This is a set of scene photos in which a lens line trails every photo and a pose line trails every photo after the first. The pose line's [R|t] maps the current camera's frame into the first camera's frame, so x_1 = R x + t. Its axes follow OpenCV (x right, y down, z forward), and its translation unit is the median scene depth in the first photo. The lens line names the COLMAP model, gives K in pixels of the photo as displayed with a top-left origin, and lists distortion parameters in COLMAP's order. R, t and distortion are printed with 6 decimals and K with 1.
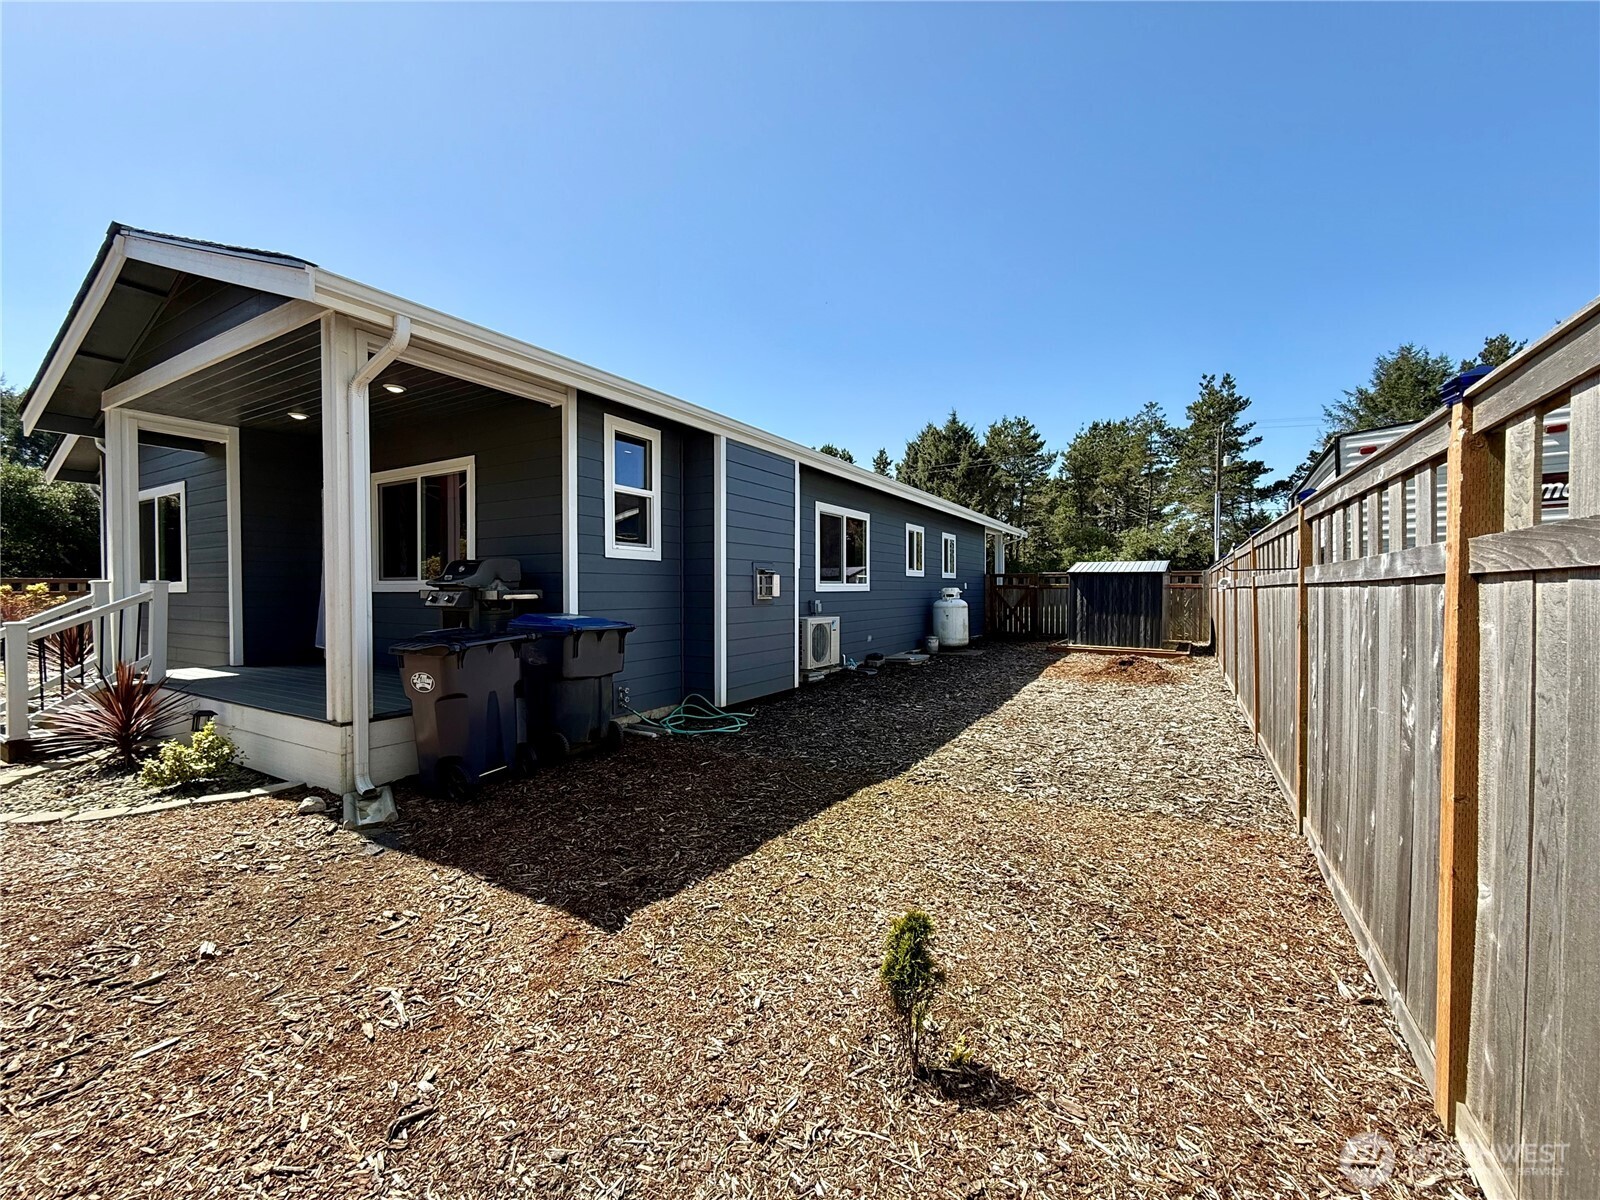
lens RADIAL K [[639.4, 0, 804.8], [0, 639.4, 596.2], [0, 0, 1]] dist [0.001060, 0.000323]
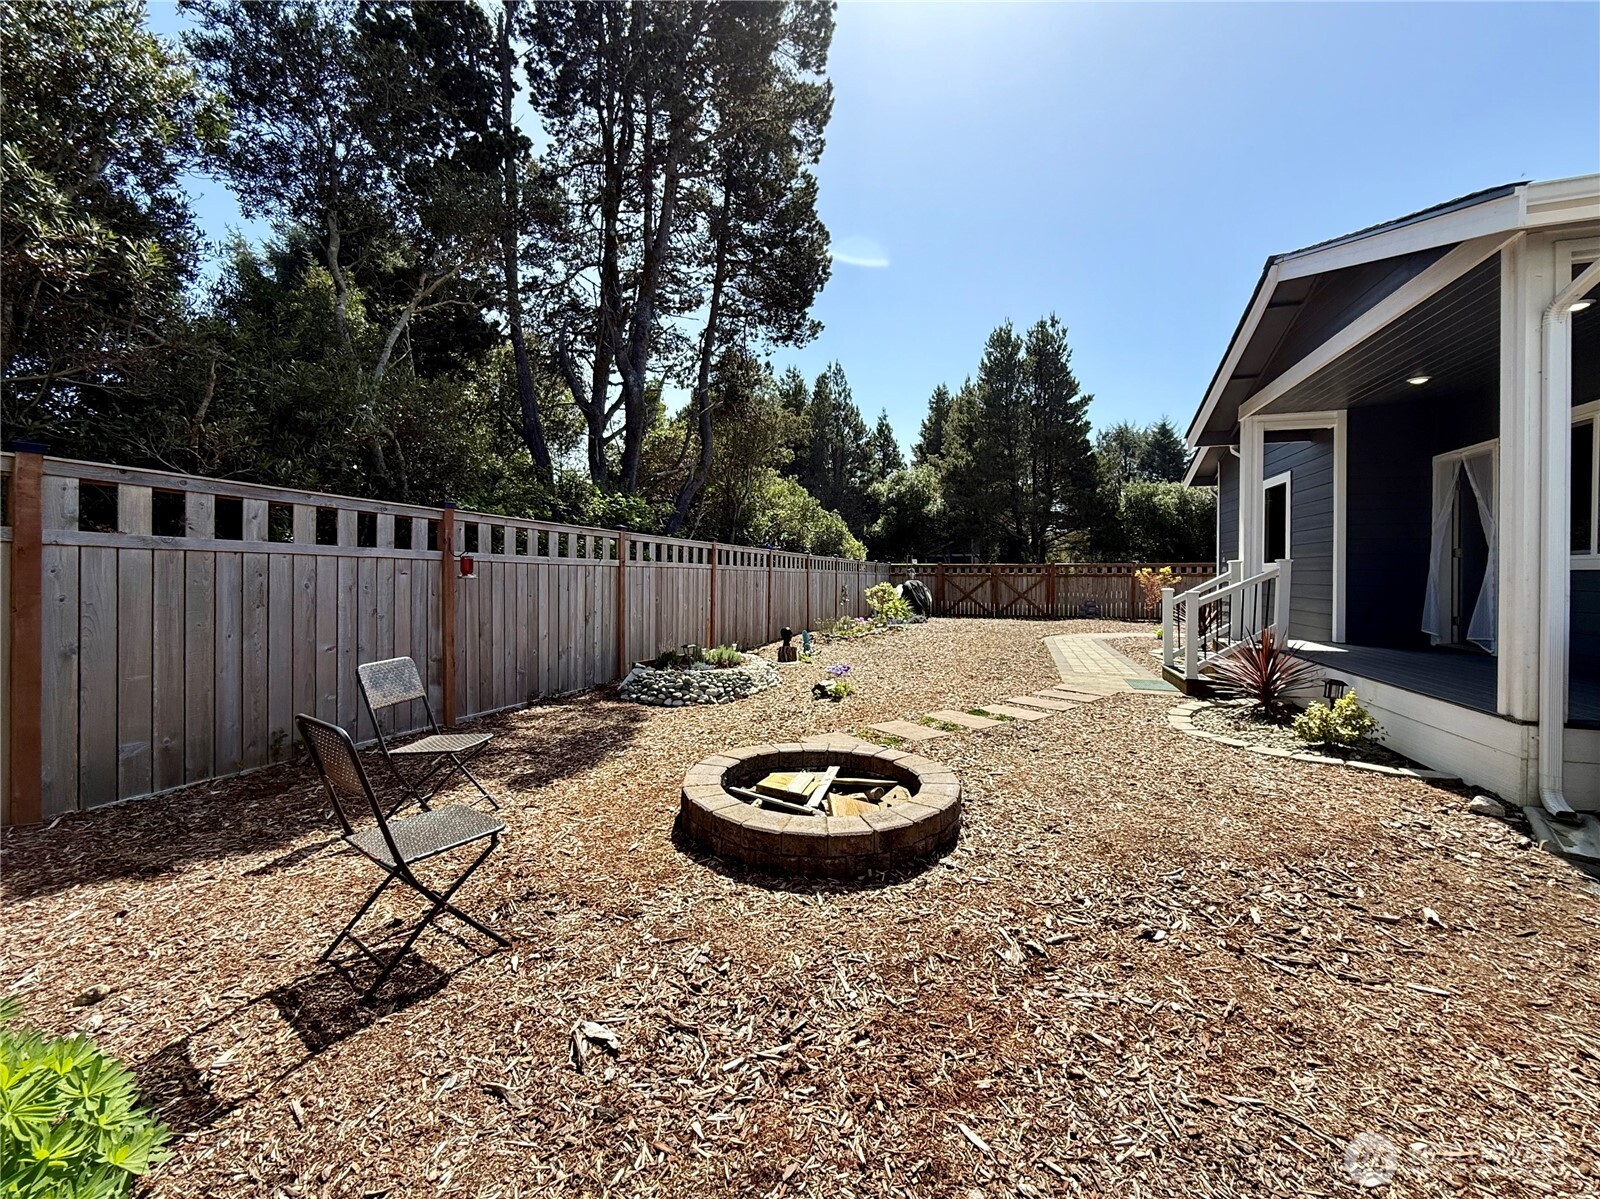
lens RADIAL K [[650.2, 0, 803.5], [0, 650.2, 575.1], [0, 0, 1]] dist [0.000047, -0.000029]
pose [[0.214349, 0.006076, -0.976738, -0.092943], [-0.017267, 0.999848, 0.002431, 0.021346], [0.976605, 0.016344, 0.214421, -0.105156]]
